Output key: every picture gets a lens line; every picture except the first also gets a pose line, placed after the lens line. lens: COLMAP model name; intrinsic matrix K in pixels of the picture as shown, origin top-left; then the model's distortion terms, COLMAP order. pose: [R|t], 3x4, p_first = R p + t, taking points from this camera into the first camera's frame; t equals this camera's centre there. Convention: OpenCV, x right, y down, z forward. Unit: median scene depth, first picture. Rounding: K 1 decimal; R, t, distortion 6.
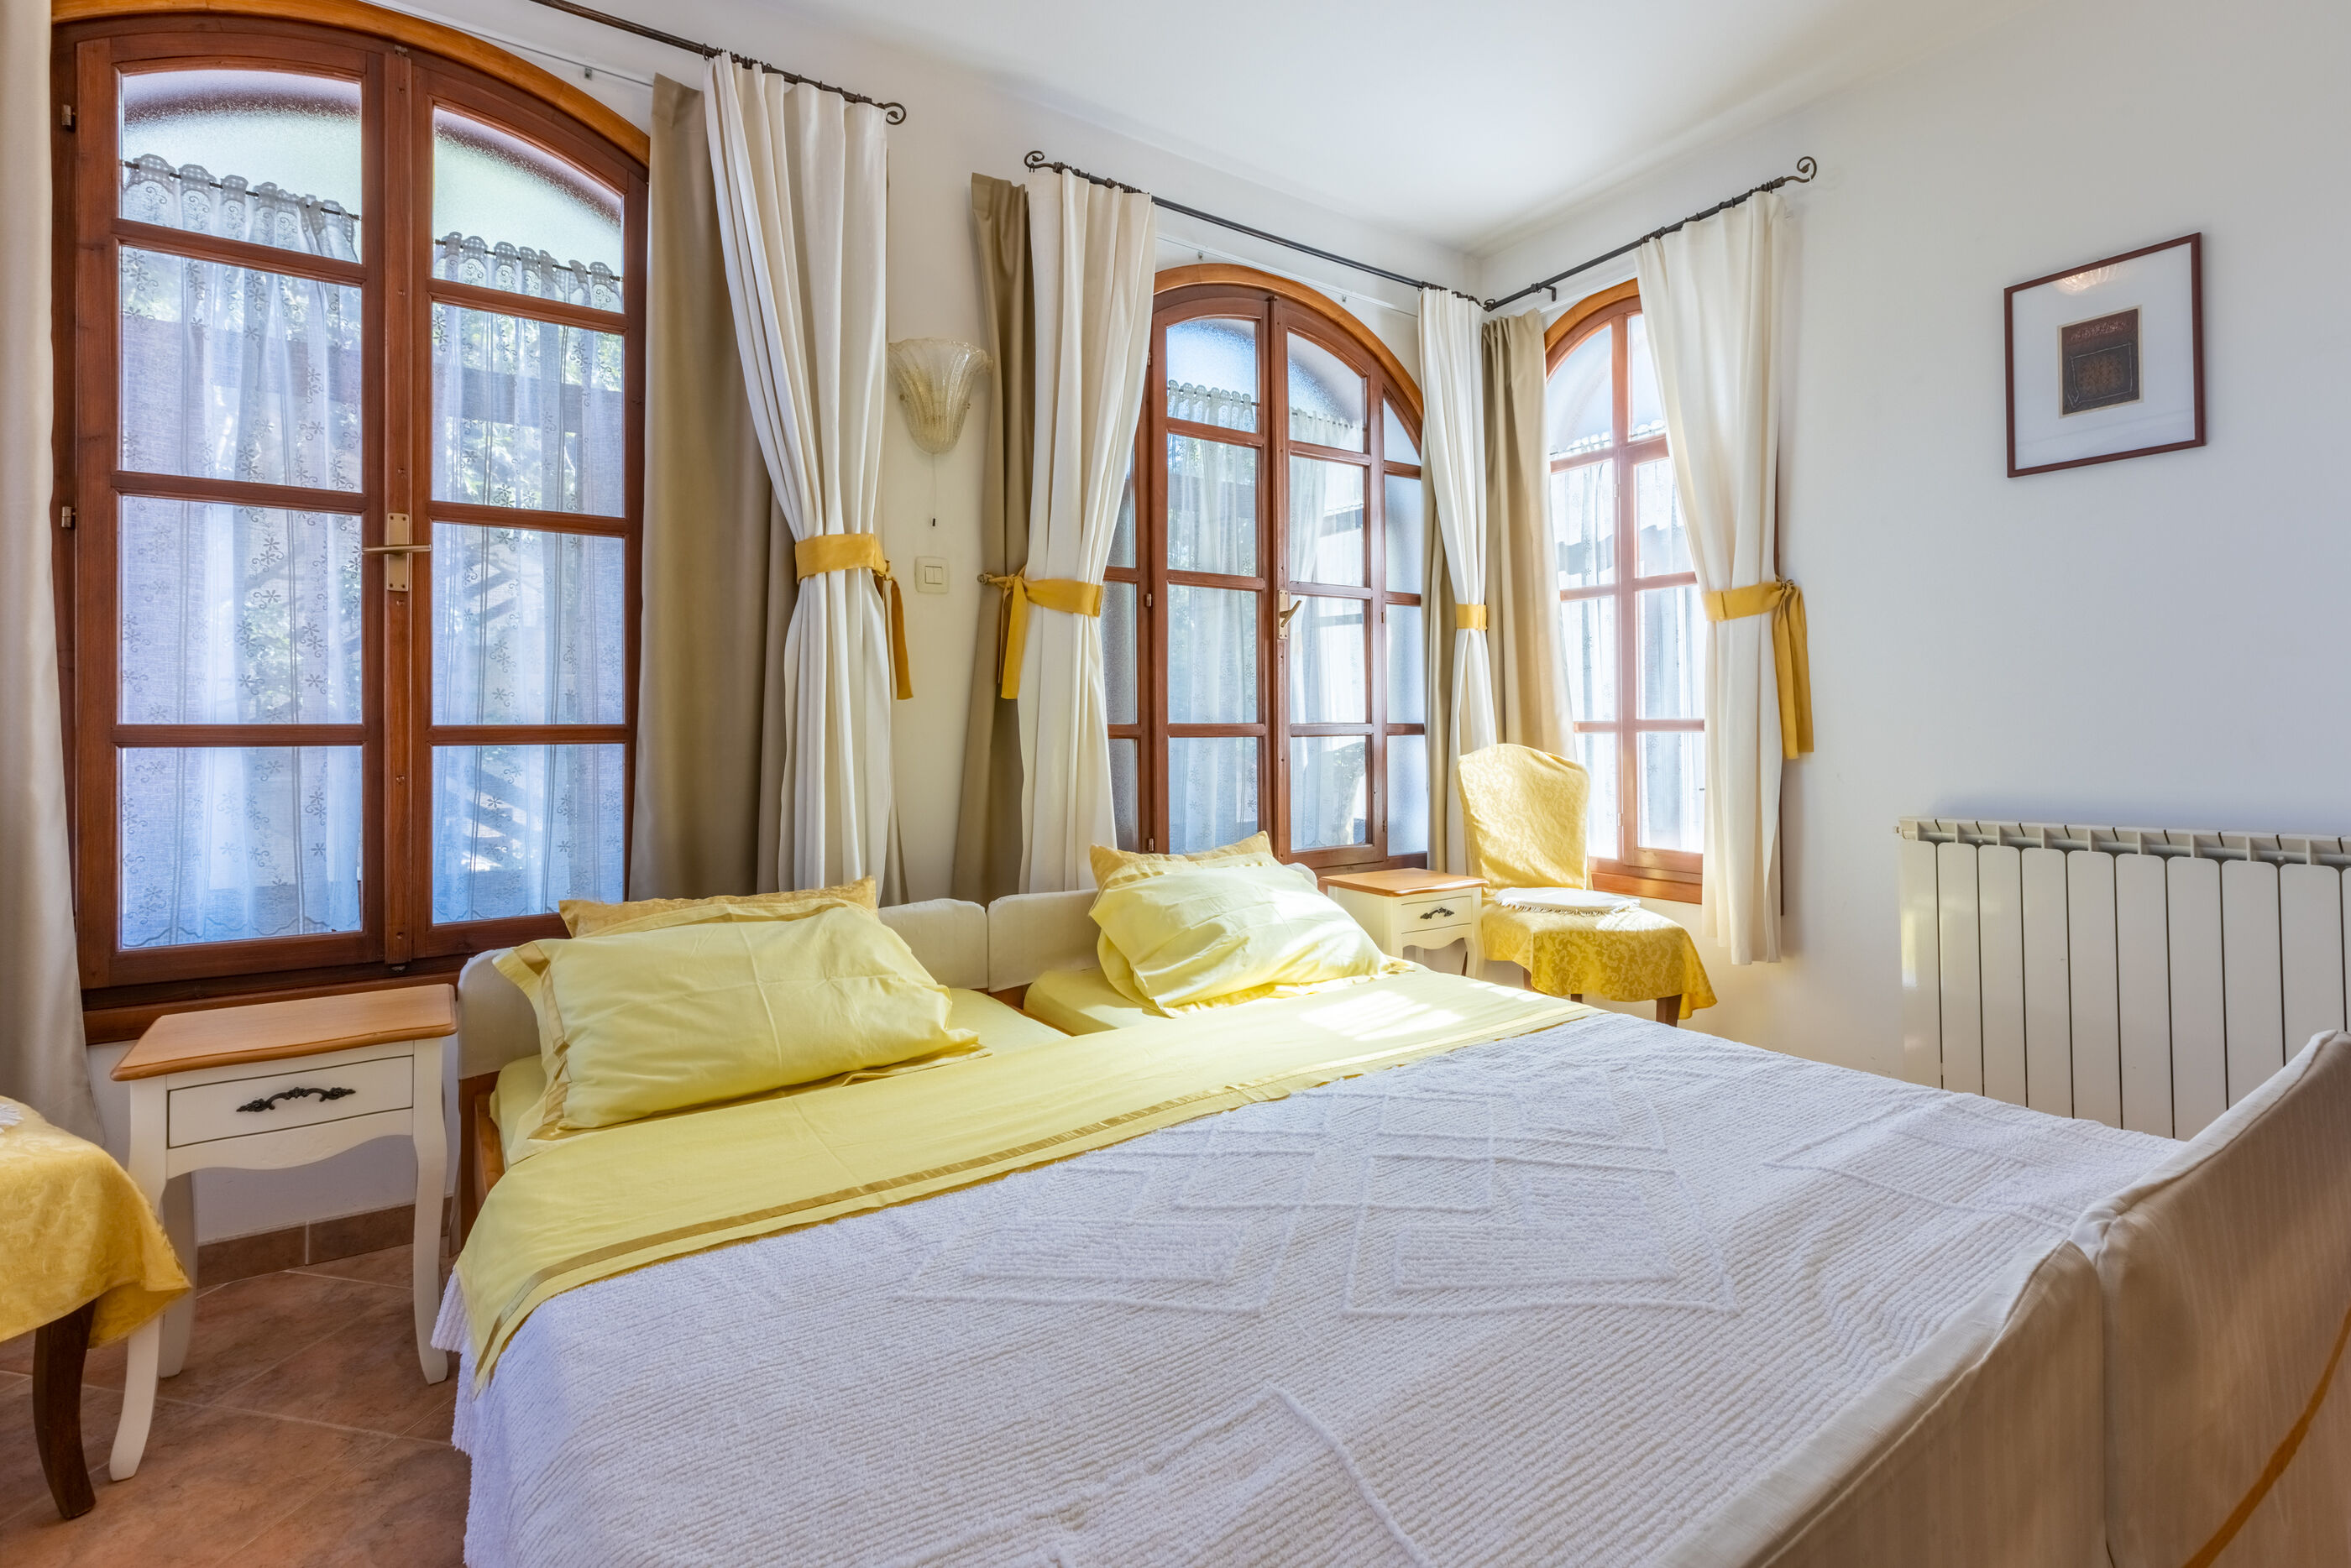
lens RADIAL K [[1054.1, 0, 1143.7], [0, 1054.1, 722.3], [0, 0, 1]] dist [0.001800, 0.000107]
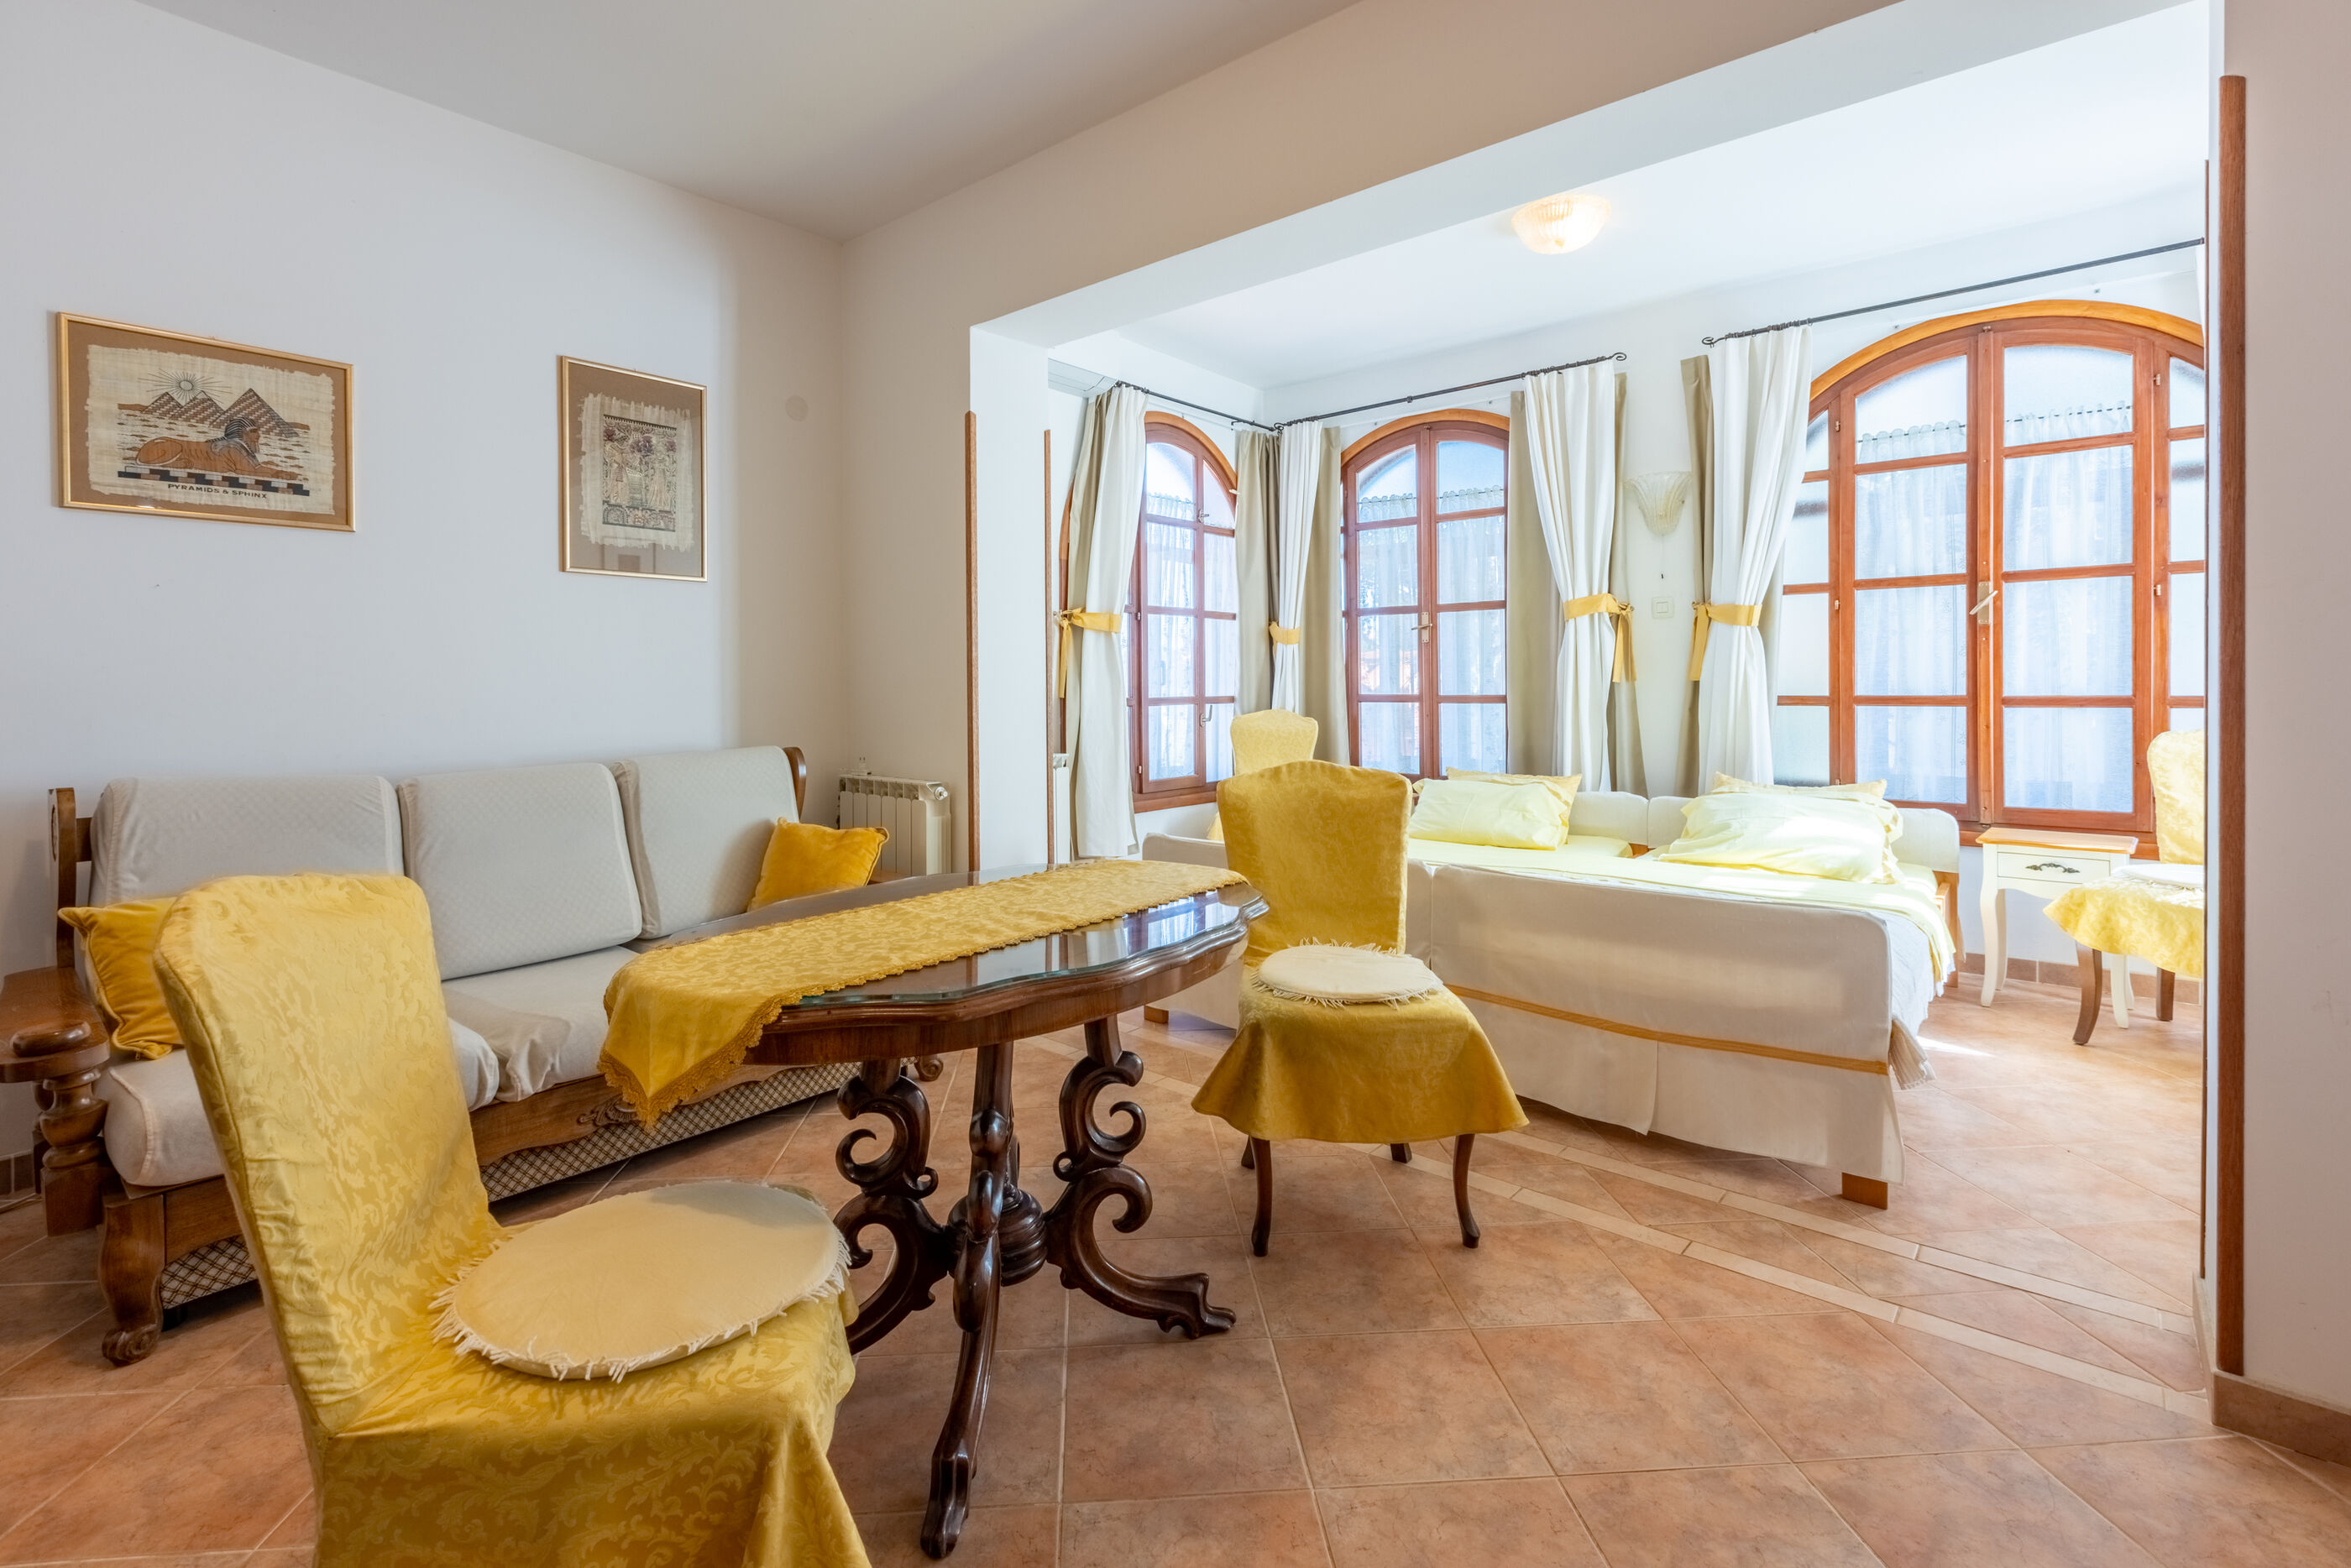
lens RADIAL K [[1083.3, 0, 1173.2], [0, 1083.3, 693.4], [0, 0, 1]] dist [0.000668, -0.000446]
pose [[0.278390, 0.014267, -0.960362, 1.462594], [0.016021, 0.999682, 0.019495, -0.054953], [0.960335, -0.020813, 0.278073, -0.281981]]
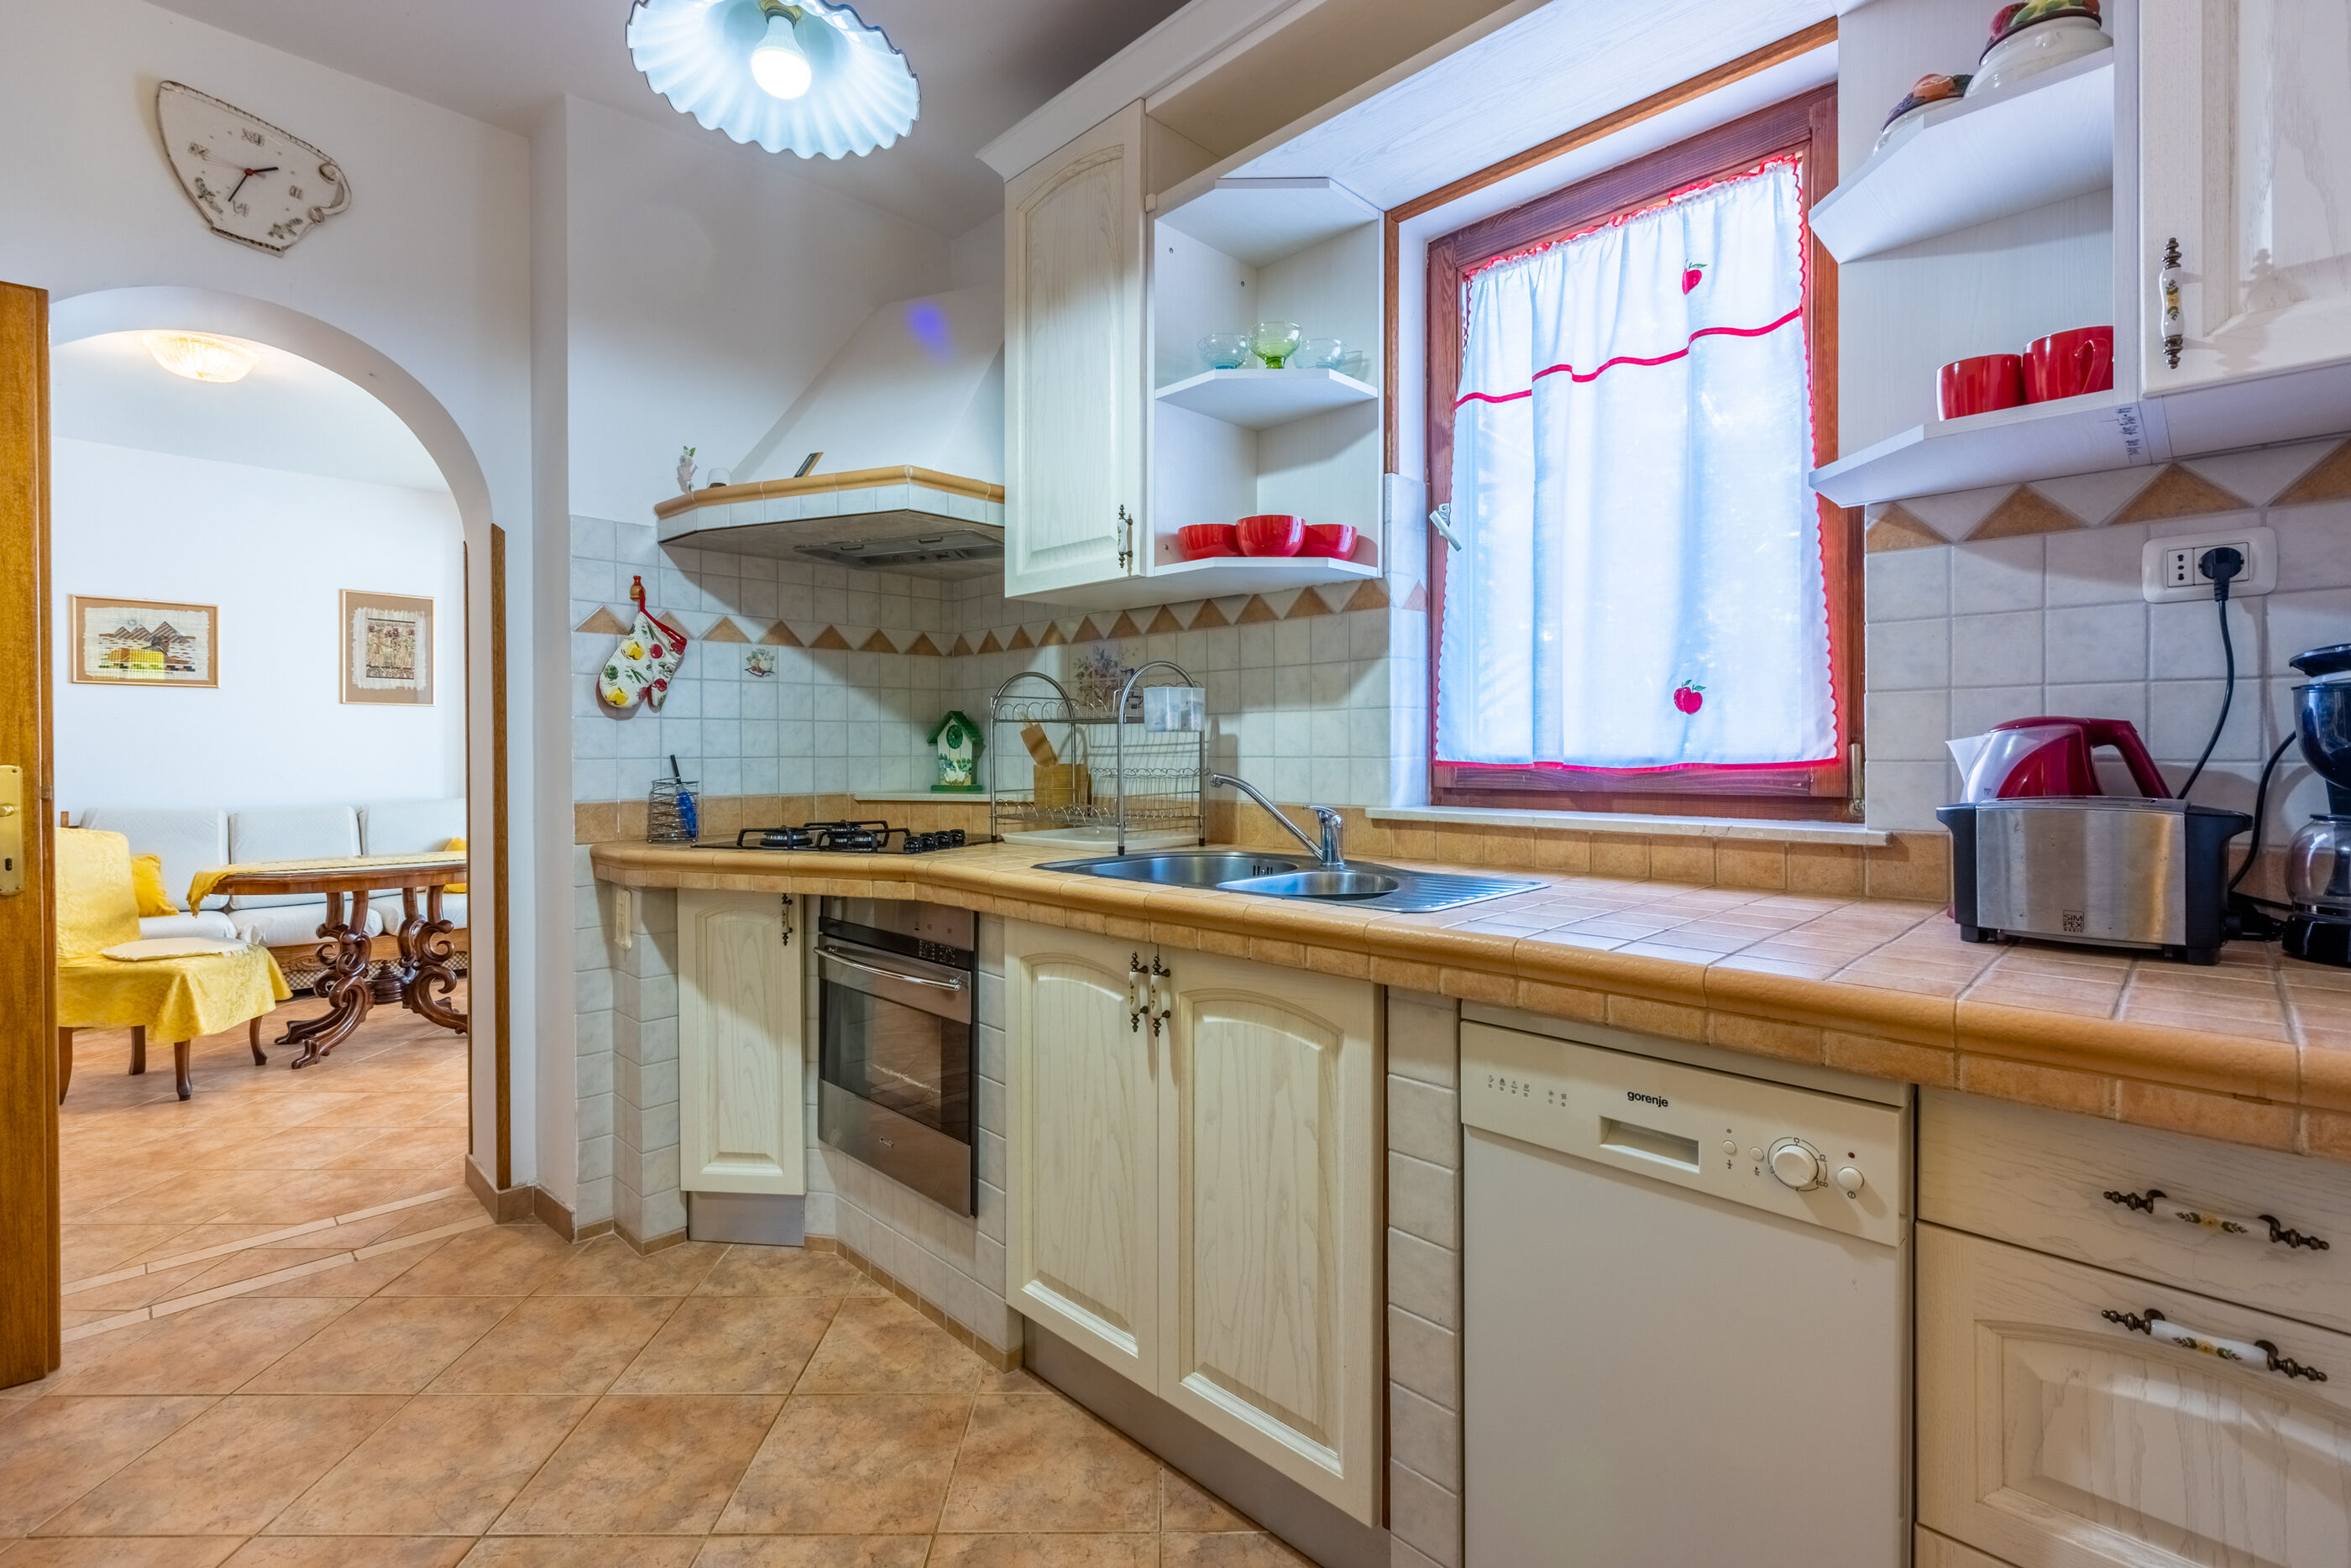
lens RADIAL K [[1065.2, 0, 1173.3], [0, 1065.2, 755.3], [0, 0, 1]] dist [-0.000035, -0.000689]
pose [[0.202467, 0.006471, -0.979268, 2.818832], [0.013125, 0.999870, 0.009321, -0.070811], [0.979201, -0.014740, 0.202356, 0.794696]]
